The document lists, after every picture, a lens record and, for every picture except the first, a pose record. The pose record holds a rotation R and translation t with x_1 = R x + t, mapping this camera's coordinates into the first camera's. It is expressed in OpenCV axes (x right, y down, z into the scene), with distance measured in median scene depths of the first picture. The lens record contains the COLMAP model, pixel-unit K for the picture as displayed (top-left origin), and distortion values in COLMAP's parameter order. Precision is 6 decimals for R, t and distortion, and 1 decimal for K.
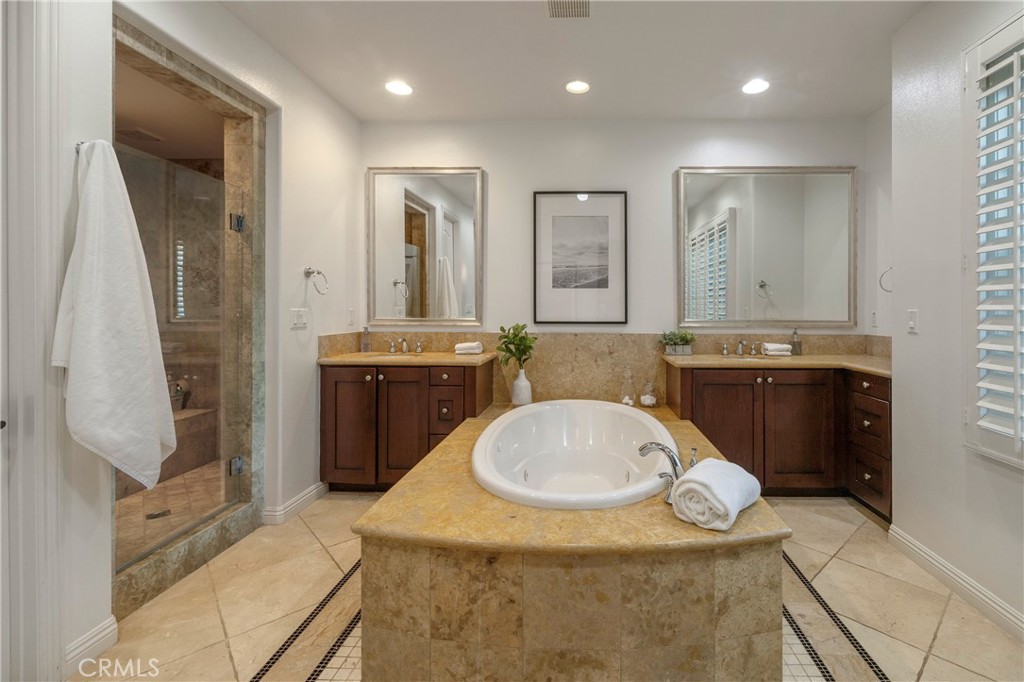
lens RADIAL K [[475.2, 0, 540.4], [0, 475.2, 310.2], [0, 0, 1]] dist [-0.000888, 0.000457]
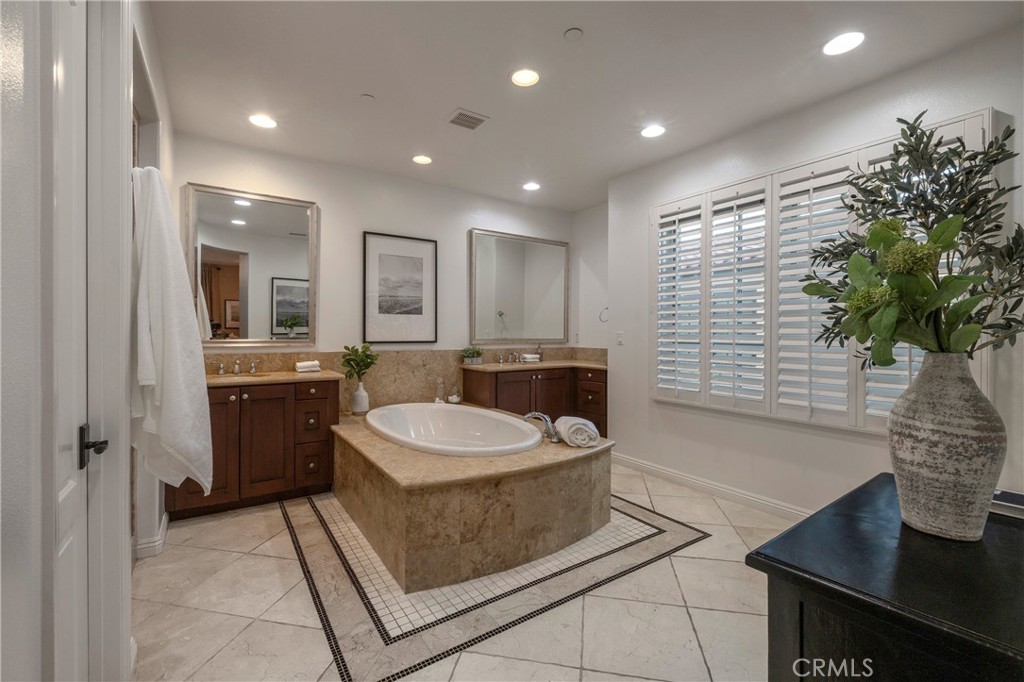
lens RADIAL K [[434.3, 0, 511.0], [0, 434.3, 336.9], [0, 0, 1]] dist [0.000040, 0.000060]
pose [[0.815841, -0.005872, 0.578246, -0.383011], [-0.000556, 0.999940, 0.010940, 0.000187], [-0.578276, -0.009247, 0.815789, -0.102609]]
